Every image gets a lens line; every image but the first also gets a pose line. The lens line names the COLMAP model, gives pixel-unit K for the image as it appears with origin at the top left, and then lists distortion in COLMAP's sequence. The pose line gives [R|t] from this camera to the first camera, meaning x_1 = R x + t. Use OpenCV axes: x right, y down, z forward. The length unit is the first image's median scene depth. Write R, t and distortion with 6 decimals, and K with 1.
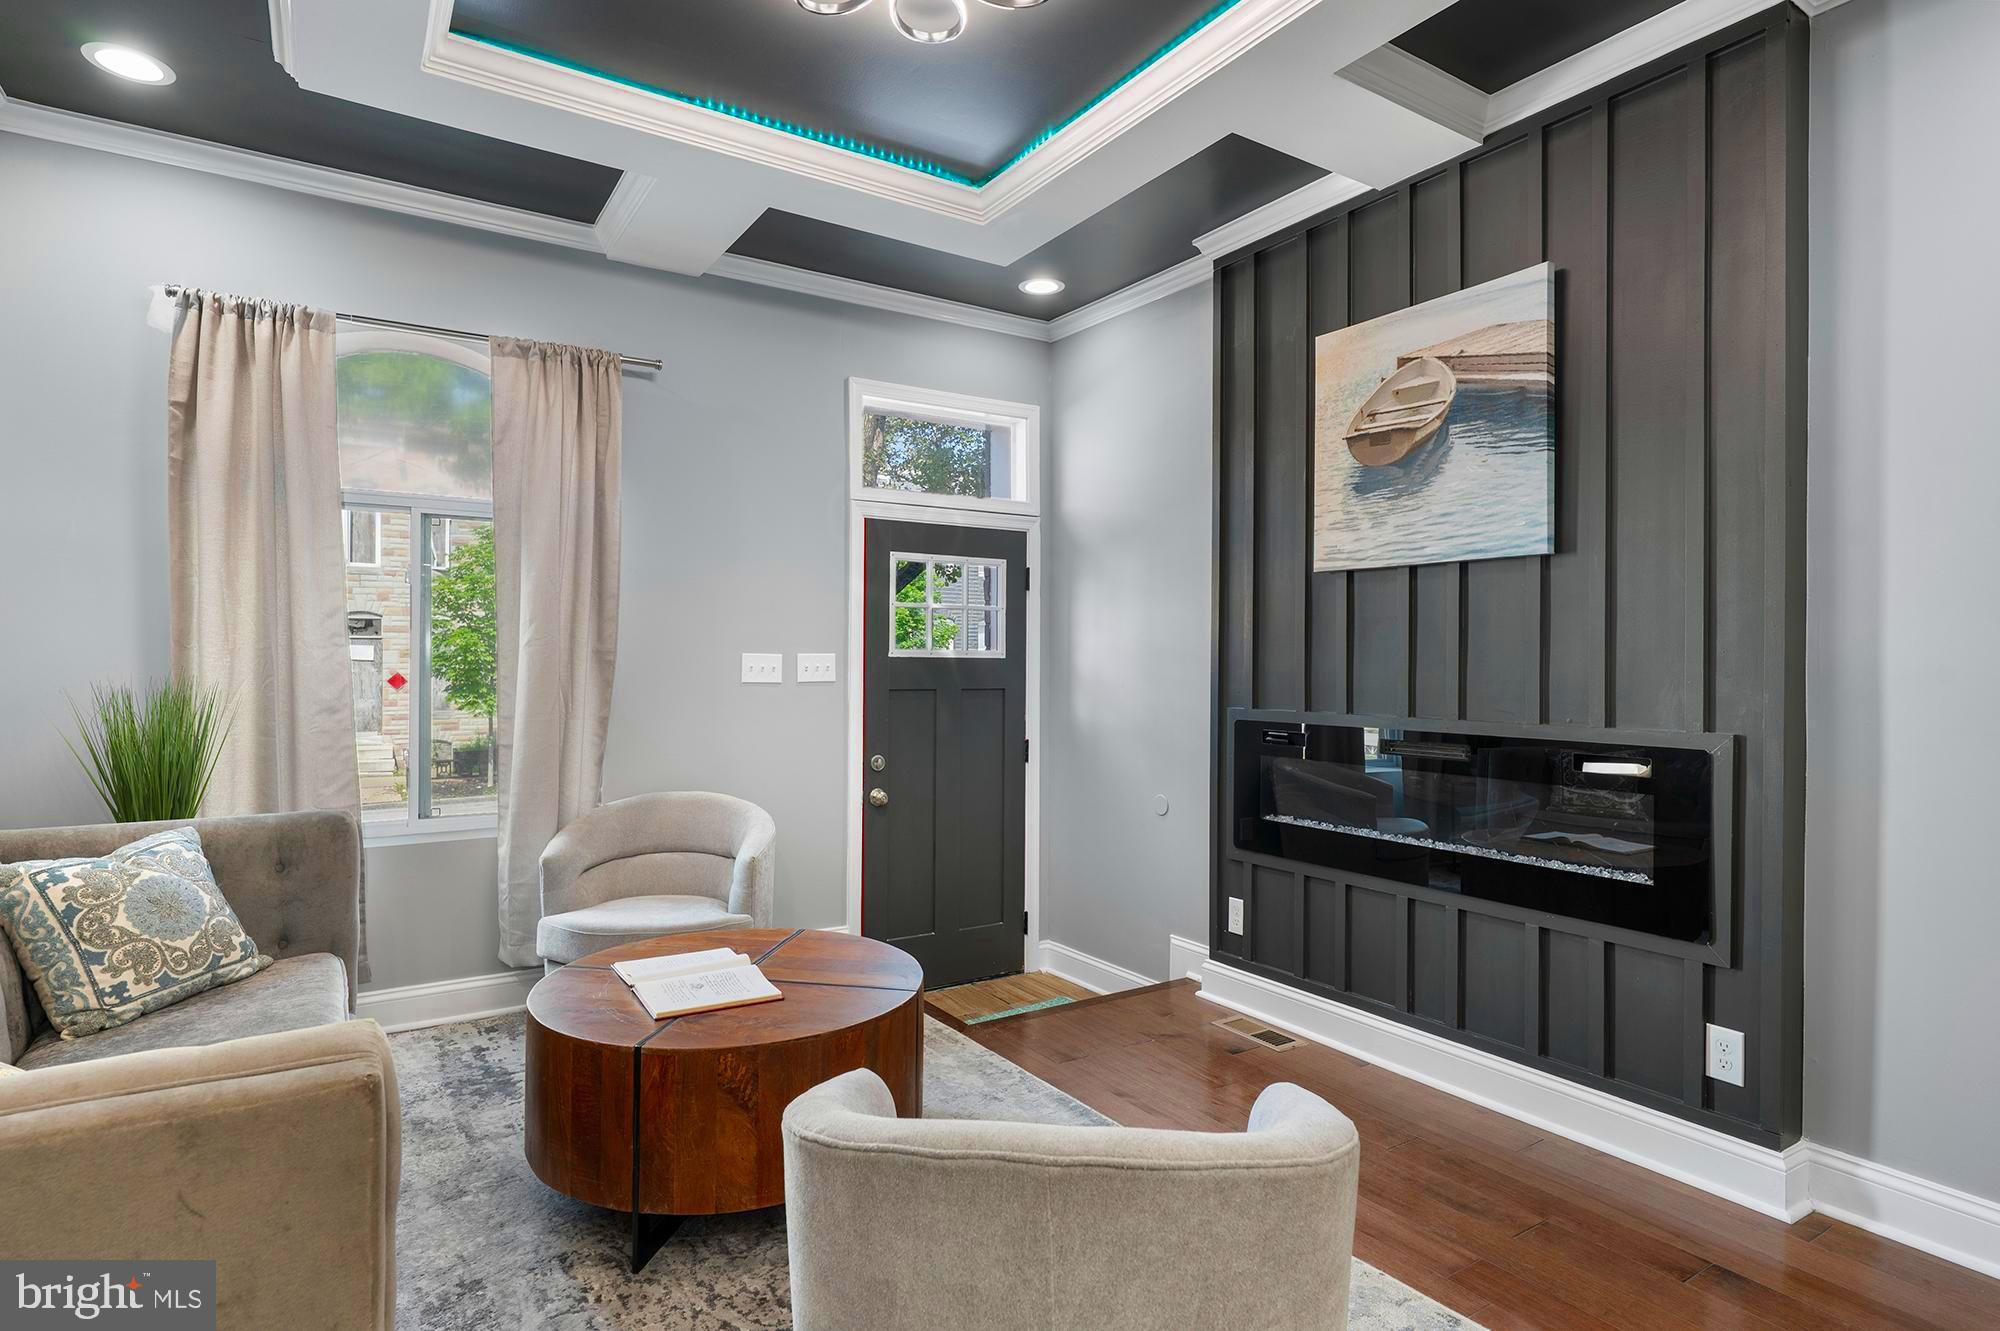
lens RADIAL K [[1037.8, 0, 1000.9], [0, 1037.8, 655.1], [0, 0, 1]] dist [-0.002760, 0.000382]
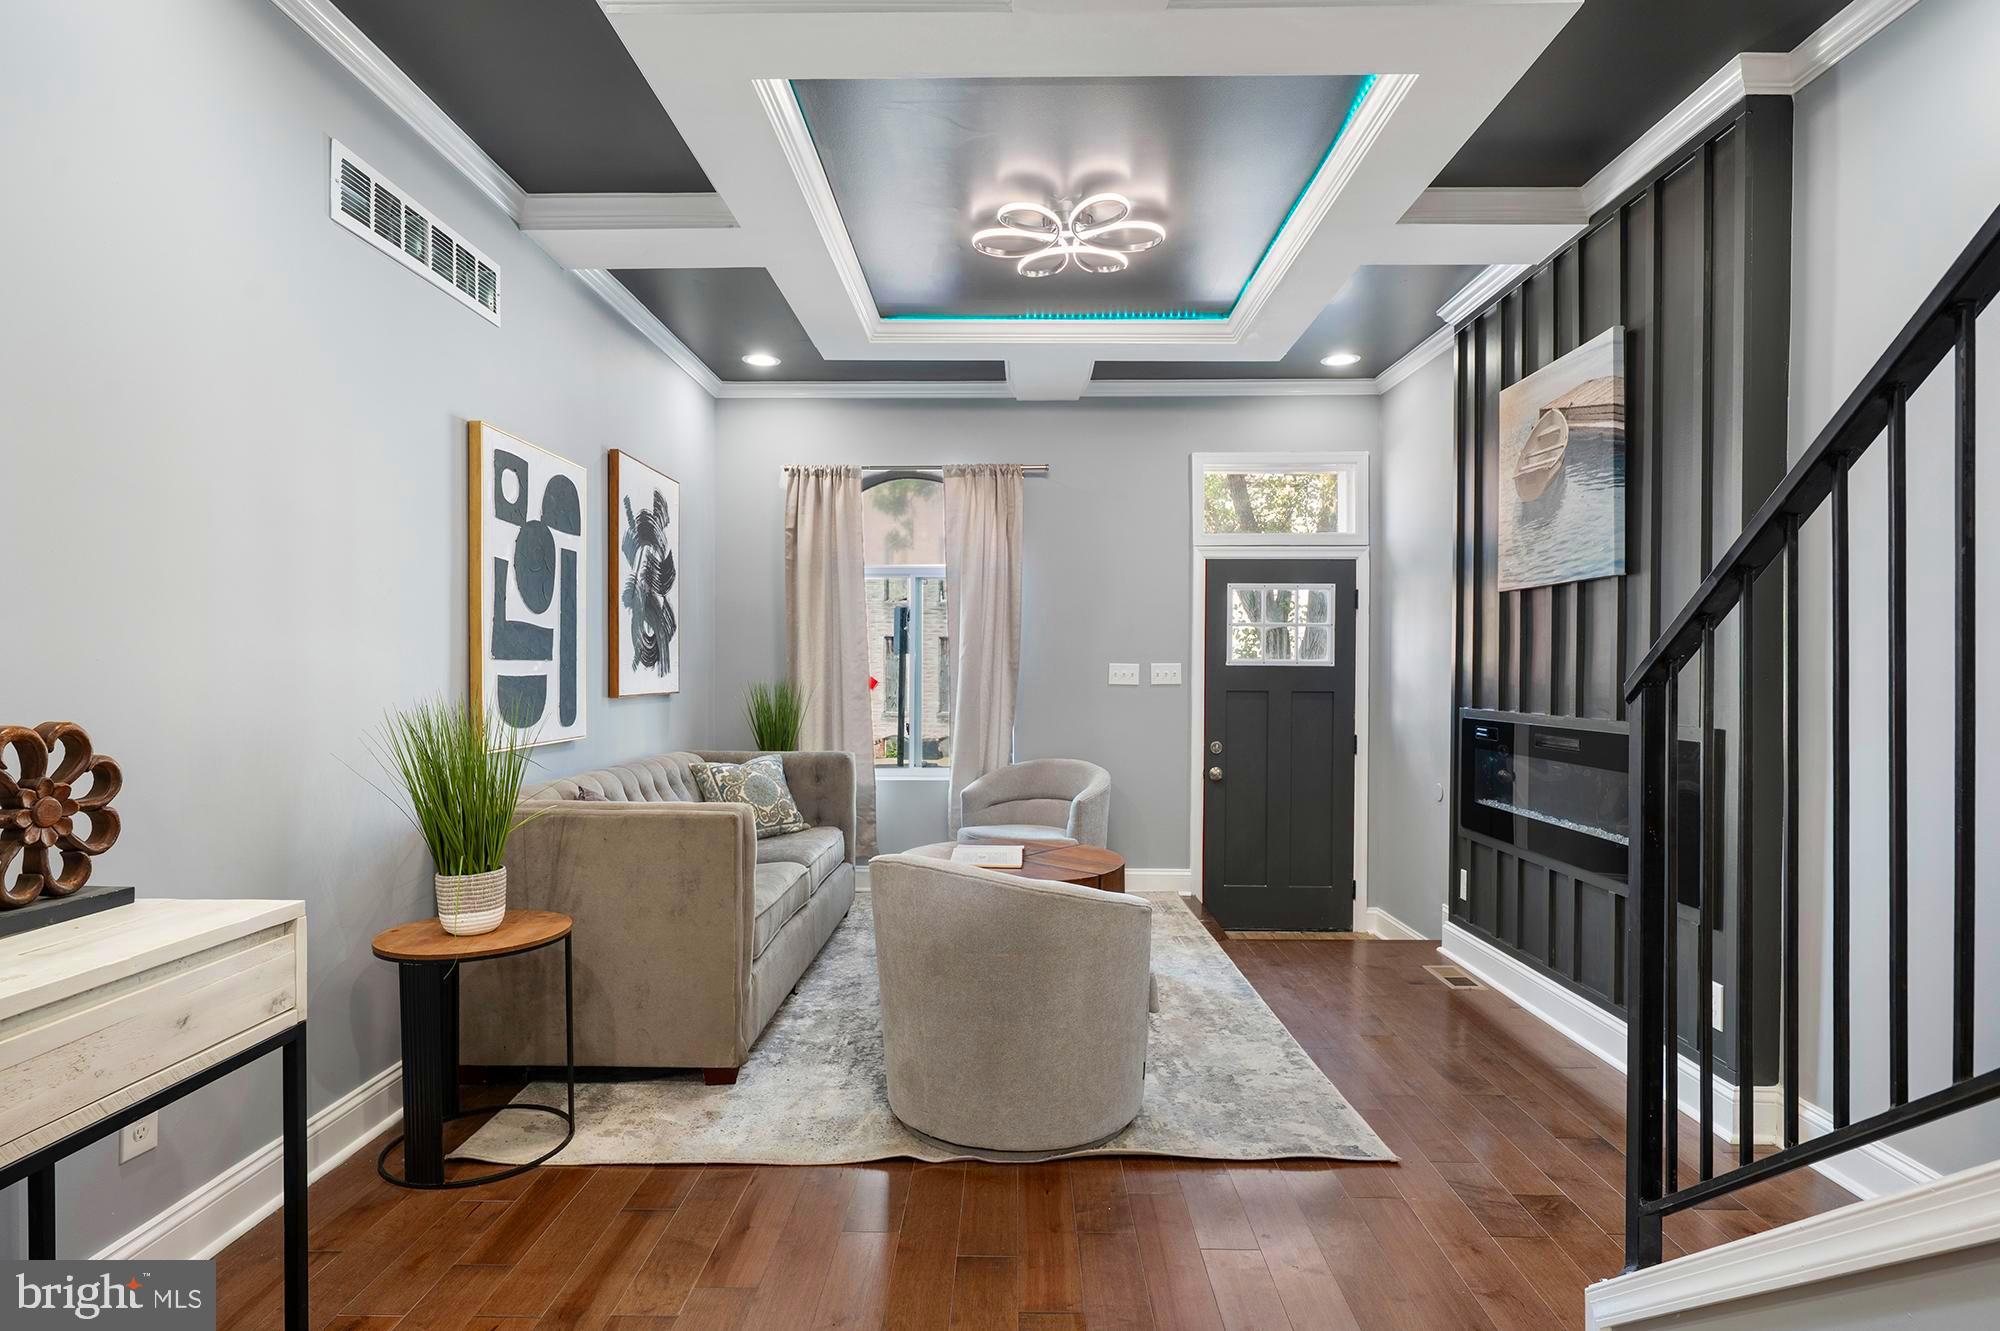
lens RADIAL K [[1037.8, 0, 1000.9], [0, 1037.8, 655.1], [0, 0, 1]] dist [-0.002760, 0.000382]
pose [[0.833286, -0.009745, -0.552756, 0.516955], [0.004292, 0.999929, -0.011158, 0.002980], [0.552825, 0.006925, 0.833269, -0.315305]]
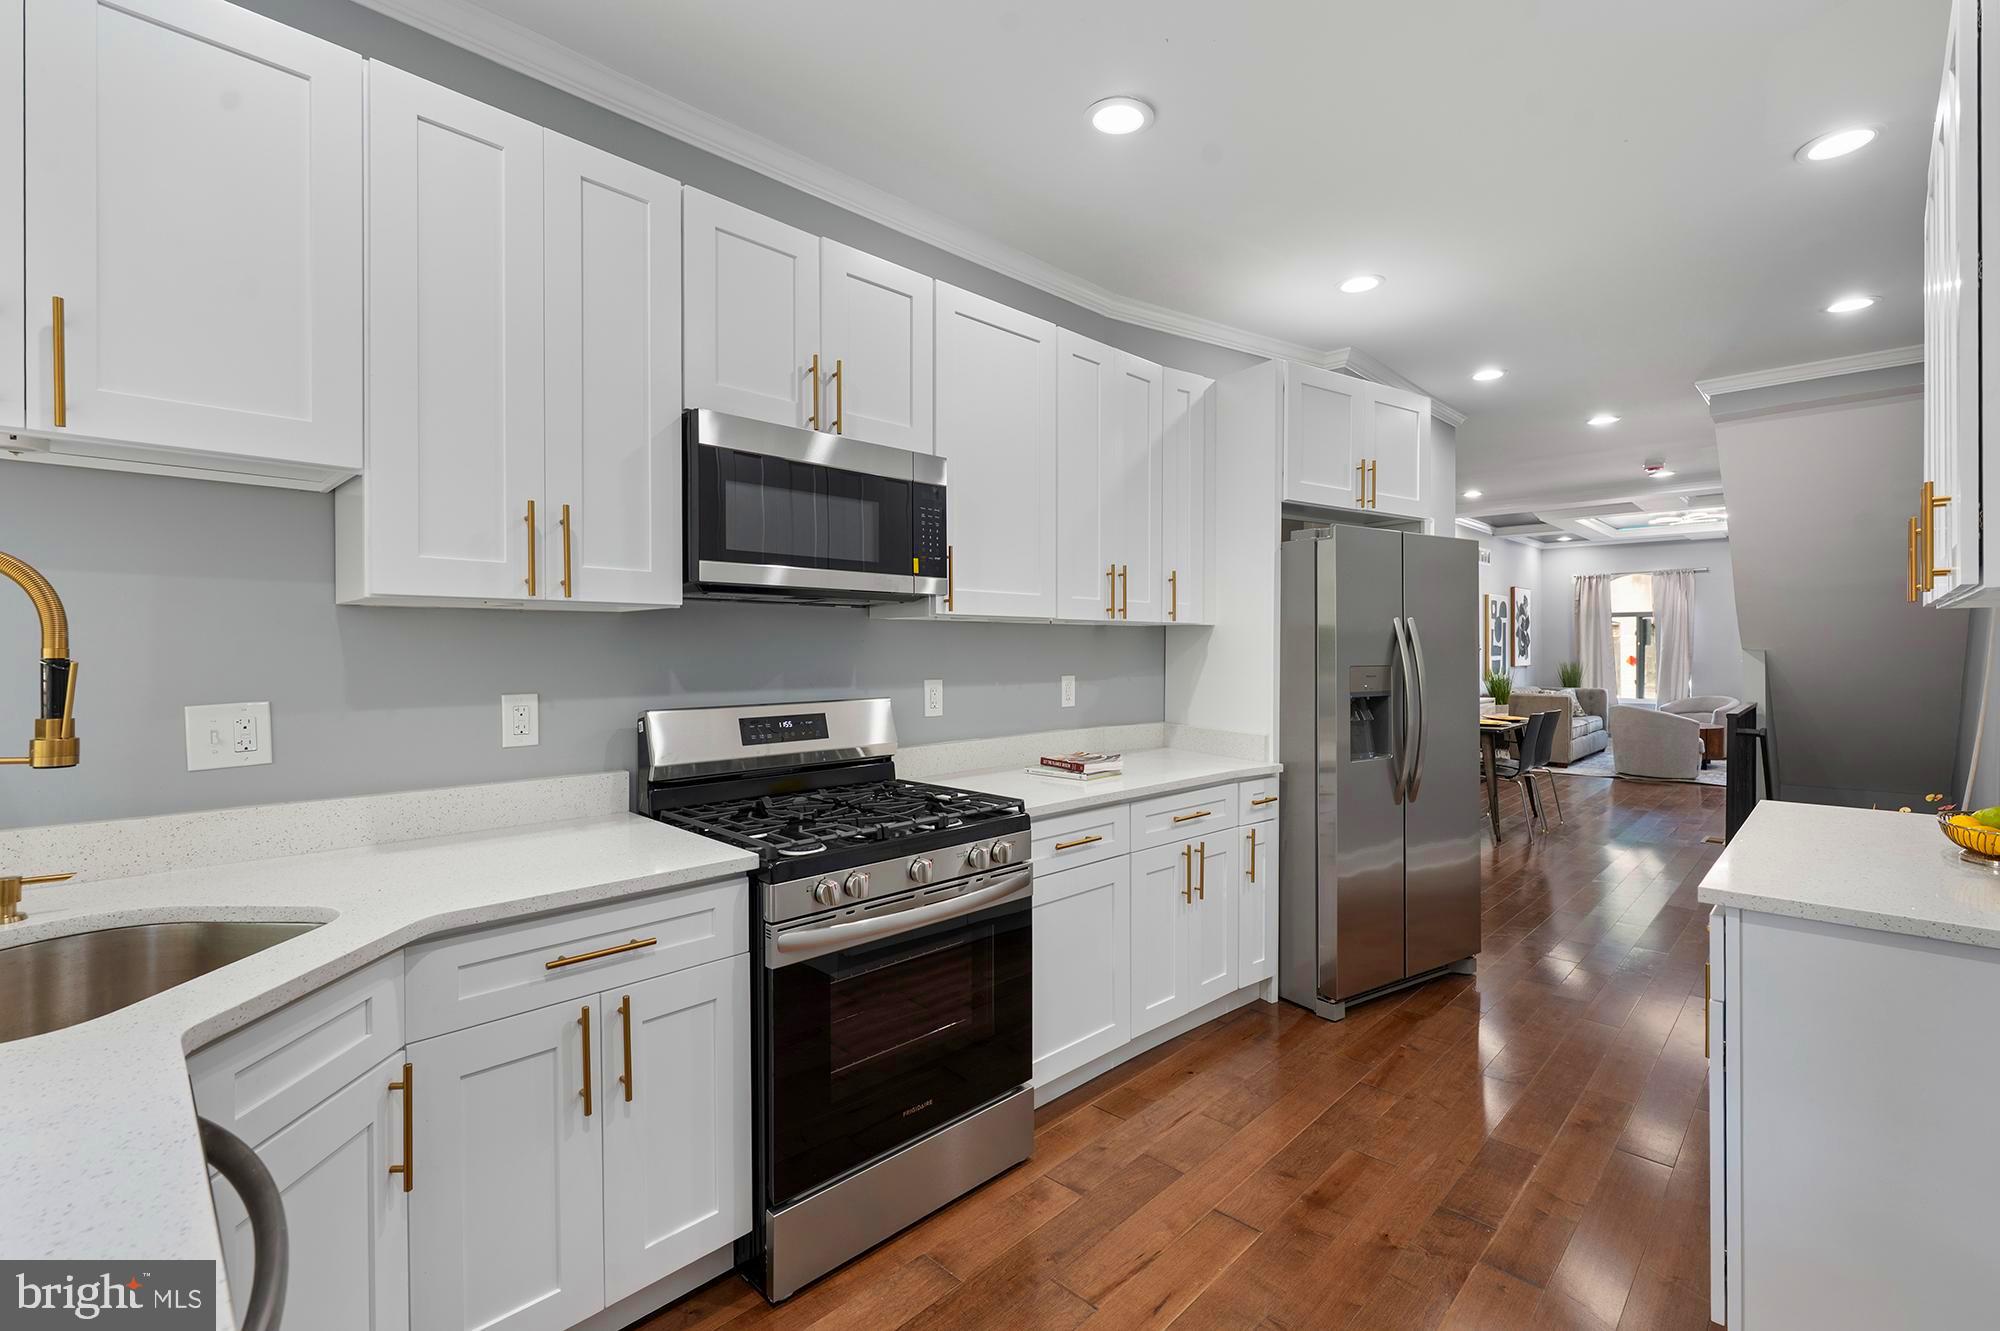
lens RADIAL K [[884.1, 0, 1004.2], [0, 884.1, 659.0], [0, 0, 1]] dist [-0.000766, 0.000010]
pose [[0.229097, 0.005545, -0.973388, 2.371891], [0.011315, 0.999901, 0.008360, -0.042652], [0.973338, -0.012929, 0.229011, -2.305546]]
